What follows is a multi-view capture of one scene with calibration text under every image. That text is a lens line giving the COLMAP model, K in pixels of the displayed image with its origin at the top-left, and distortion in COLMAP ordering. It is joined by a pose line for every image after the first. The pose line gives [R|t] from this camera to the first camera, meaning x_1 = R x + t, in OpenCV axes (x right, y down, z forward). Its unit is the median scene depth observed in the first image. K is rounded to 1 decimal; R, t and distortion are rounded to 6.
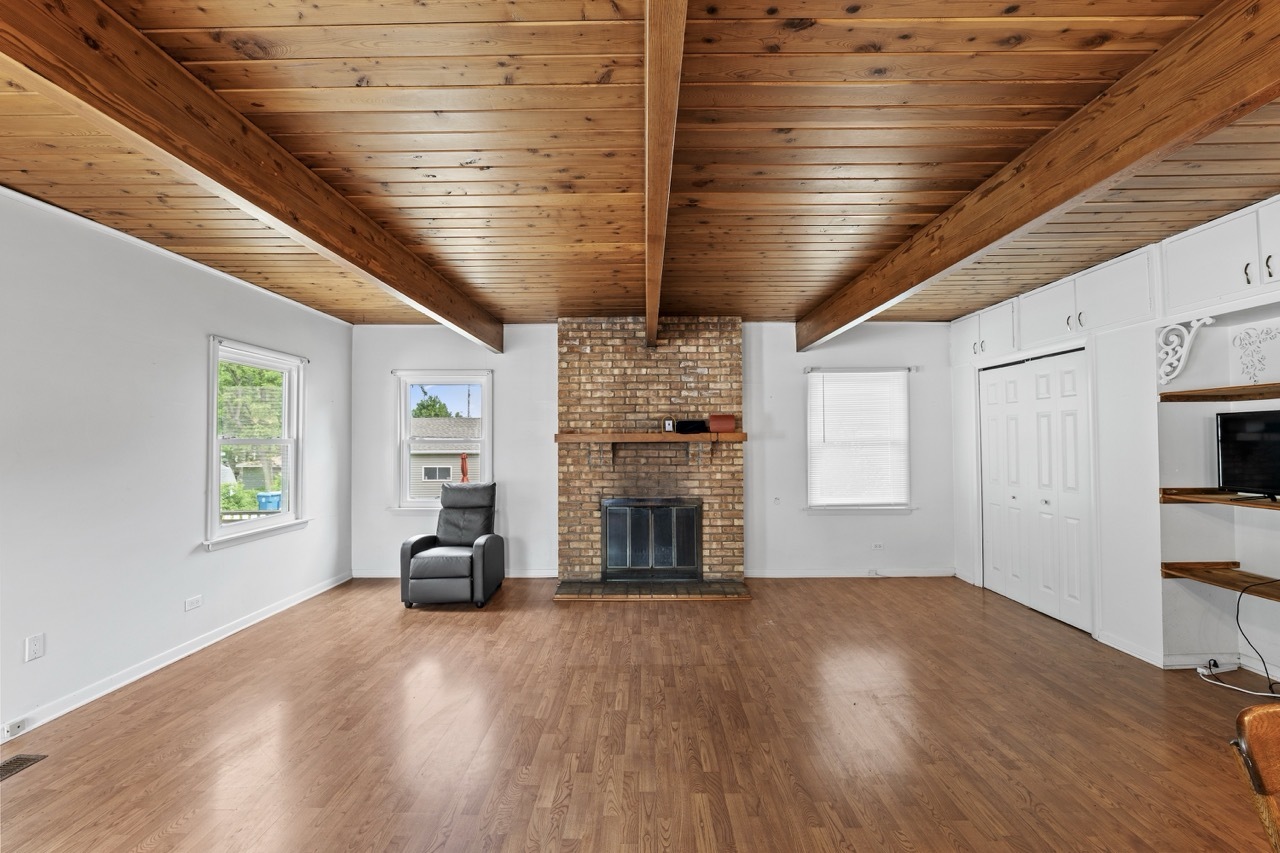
lens RADIAL K [[529.1, 0, 639.5], [0, 529.1, 429.4], [0, 0, 1]] dist [-0.010469, 0.000358]
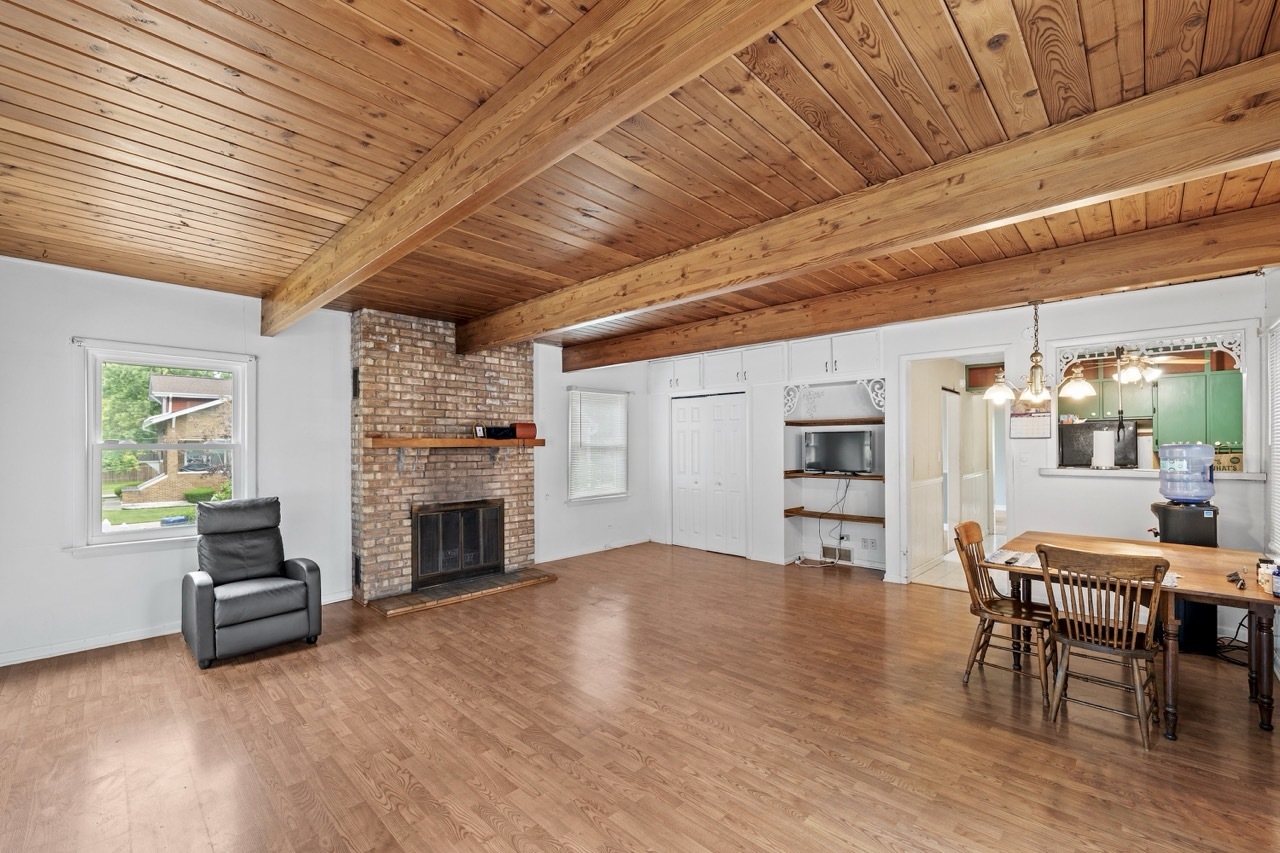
lens RADIAL K [[529.1, 0, 648.1], [0, 529.1, 444.5], [0, 0, 1]] dist [-0.010469, 0.000358]
pose [[0.680829, 0.003158, 0.732436, -0.480858], [-0.015842, 0.999820, 0.010416, 0.002528], [-0.732271, -0.018695, 0.680756, 0.035597]]
